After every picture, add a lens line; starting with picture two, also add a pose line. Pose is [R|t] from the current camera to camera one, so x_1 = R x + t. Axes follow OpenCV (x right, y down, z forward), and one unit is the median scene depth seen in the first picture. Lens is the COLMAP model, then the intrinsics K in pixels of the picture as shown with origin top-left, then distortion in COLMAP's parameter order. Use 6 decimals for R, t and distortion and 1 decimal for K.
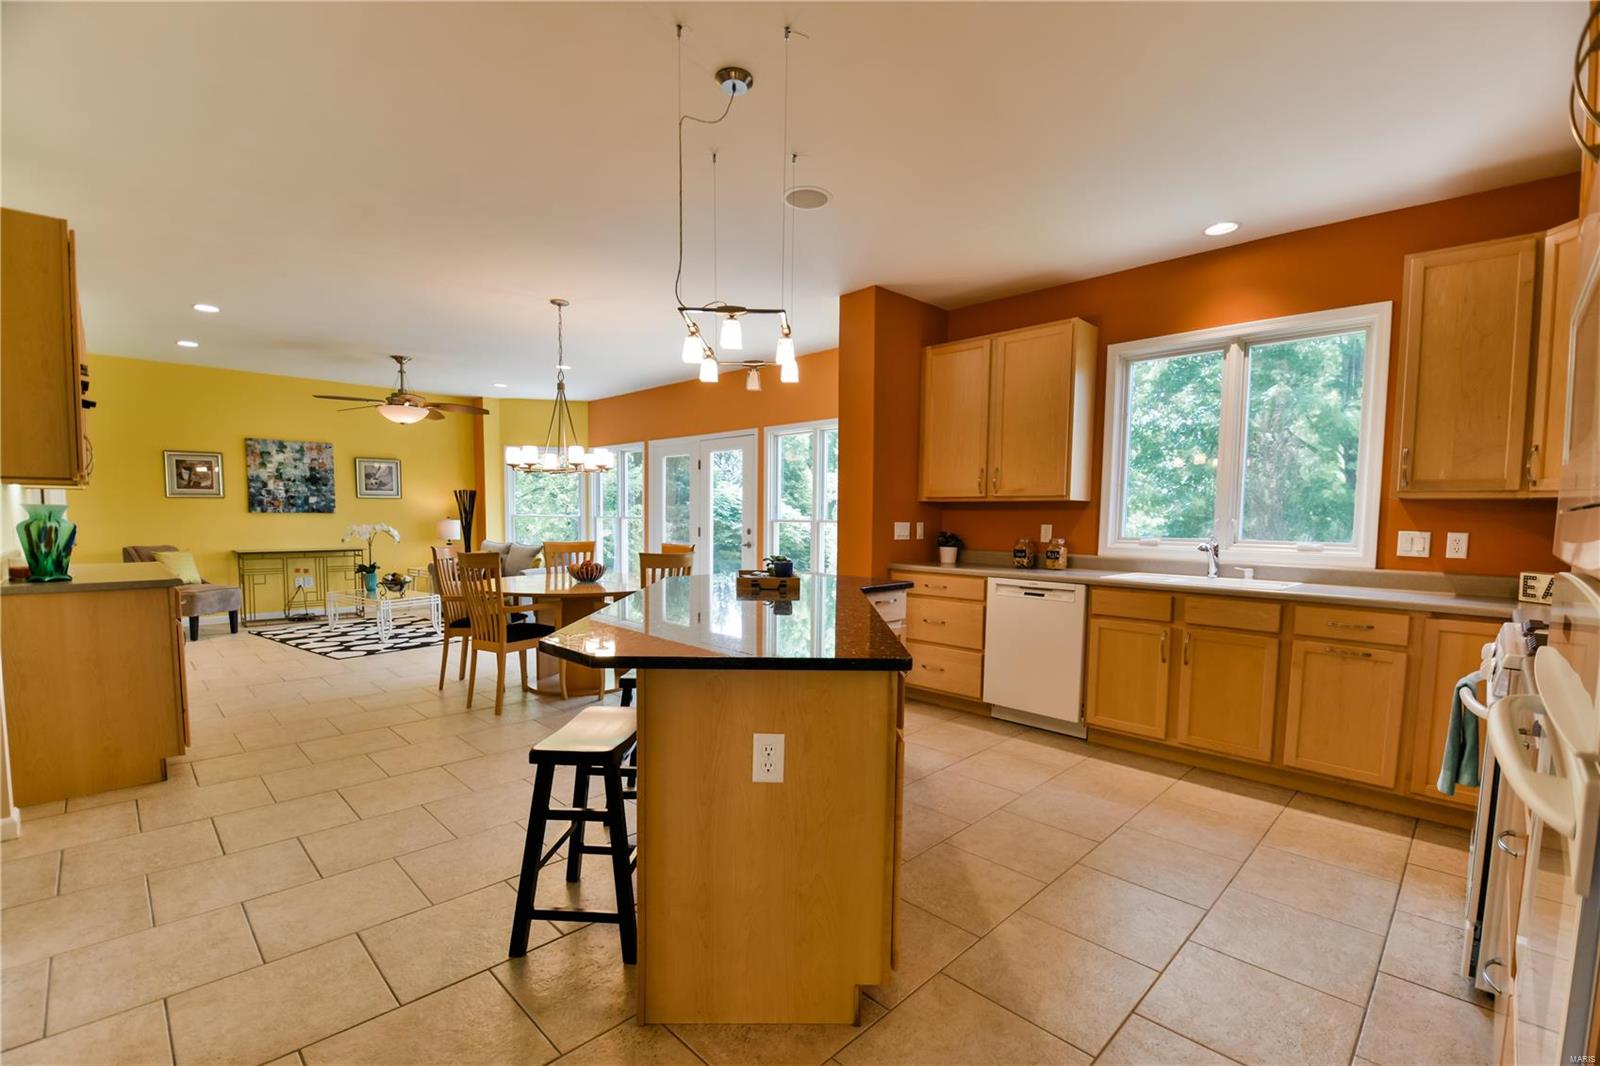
lens RADIAL K [[700.7, 0, 809.2], [0, 700.7, 569.3], [0, 0, 1]] dist [0.025442, -0.029913]
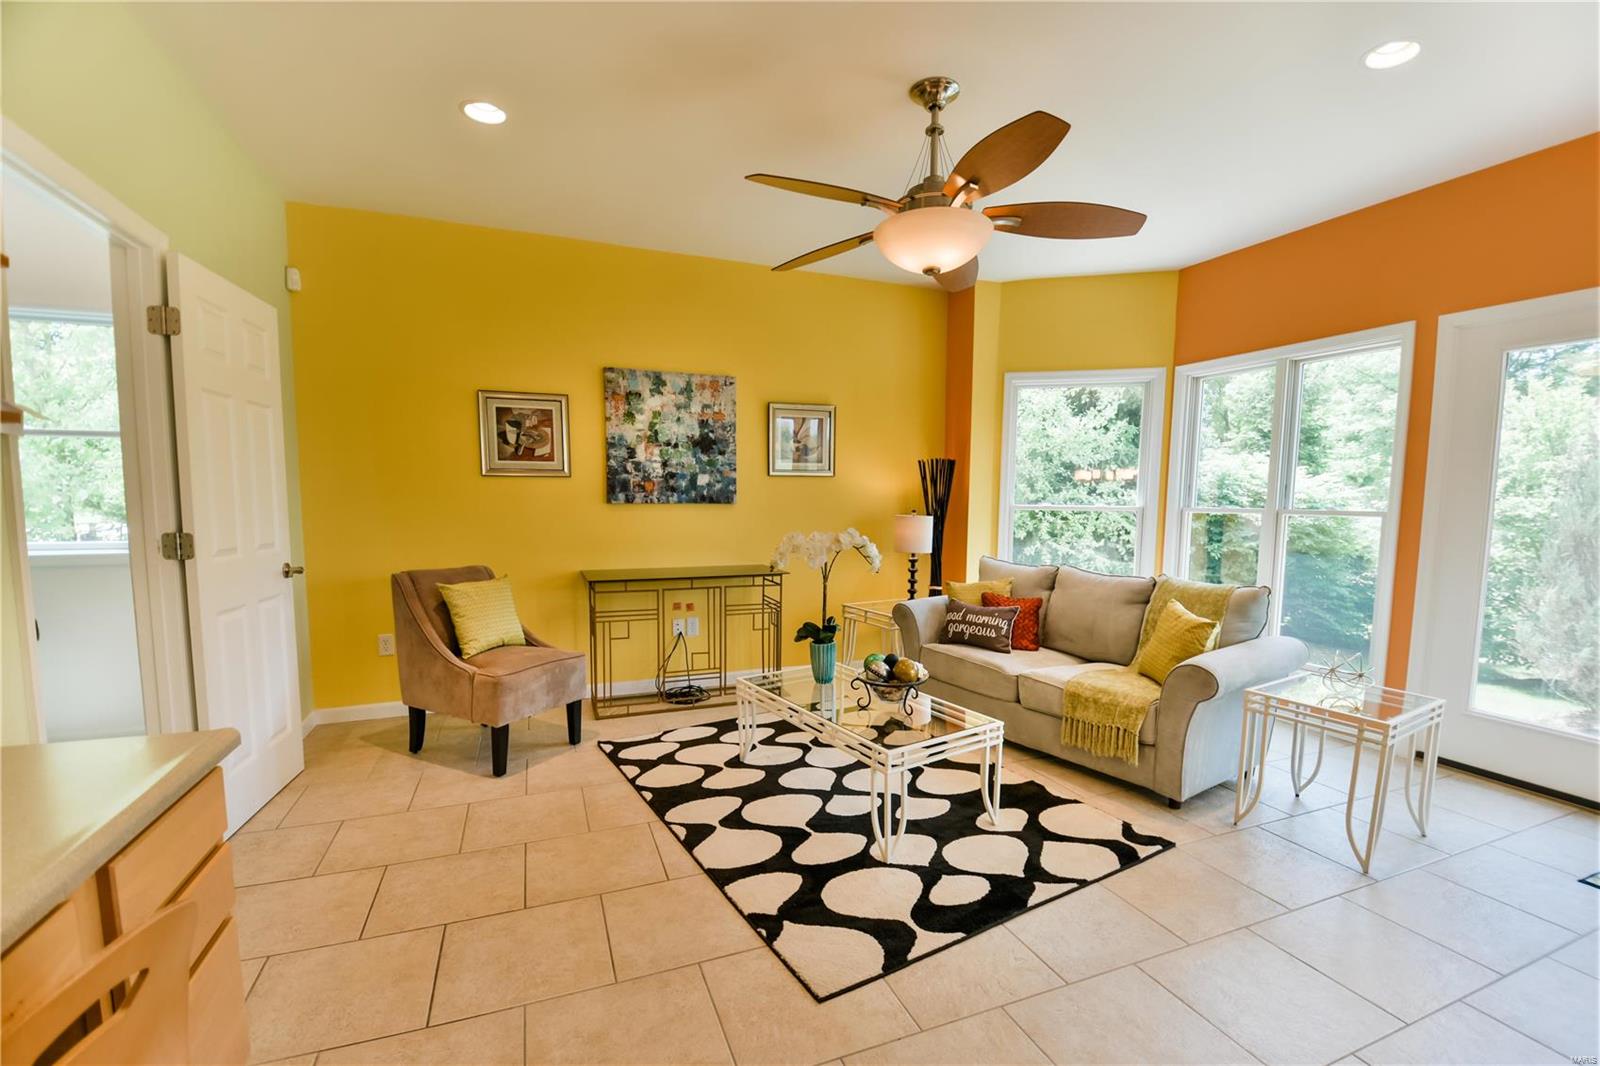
lens RADIAL K [[700.7, 0, 809.2], [0, 700.7, 569.3], [0, 0, 1]] dist [0.025442, -0.029913]
pose [[0.916555, 0.035208, -0.398355, -0.420495], [-0.026681, 0.999281, 0.026932, -0.047151], [0.399017, -0.014056, 0.916836, 0.545572]]
